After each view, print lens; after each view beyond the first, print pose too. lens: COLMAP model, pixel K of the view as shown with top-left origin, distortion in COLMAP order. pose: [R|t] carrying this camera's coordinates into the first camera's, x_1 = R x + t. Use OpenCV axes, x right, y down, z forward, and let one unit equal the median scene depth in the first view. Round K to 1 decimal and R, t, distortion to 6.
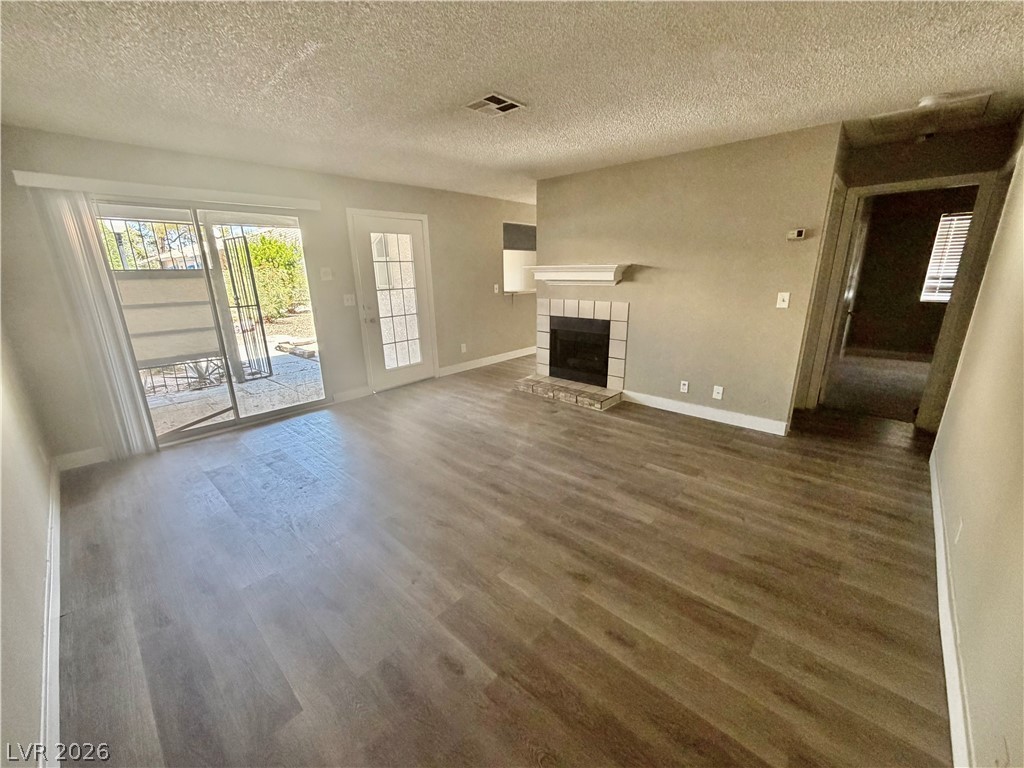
lens RADIAL K [[409.6, 0, 511.1], [0, 409.6, 389.4], [0, 0, 1]] dist [0.000767, 0.000197]
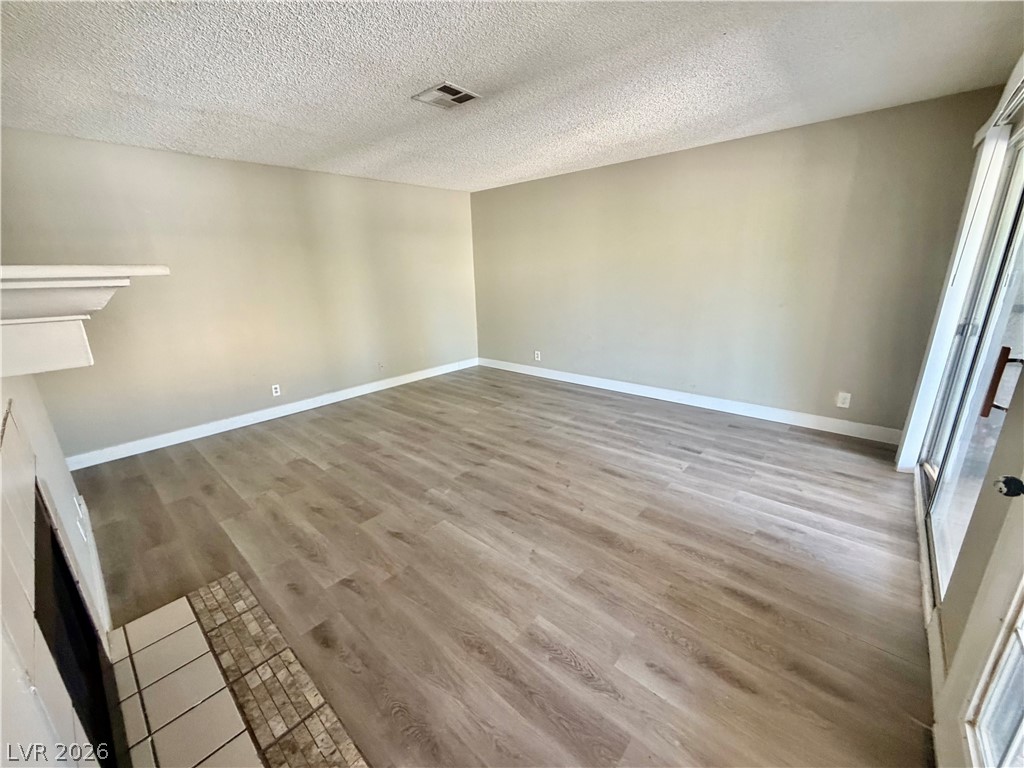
lens RADIAL K [[409.6, 0, 510.5], [0, 409.6, 382.9], [0, 0, 1]] dist [0.000767, 0.000197]
pose [[-0.998640, 0.051443, -0.008443, -0.124785], [0.039063, 0.845673, 0.532269, -0.533105], [0.034521, 0.531216, -0.846533, 1.823554]]
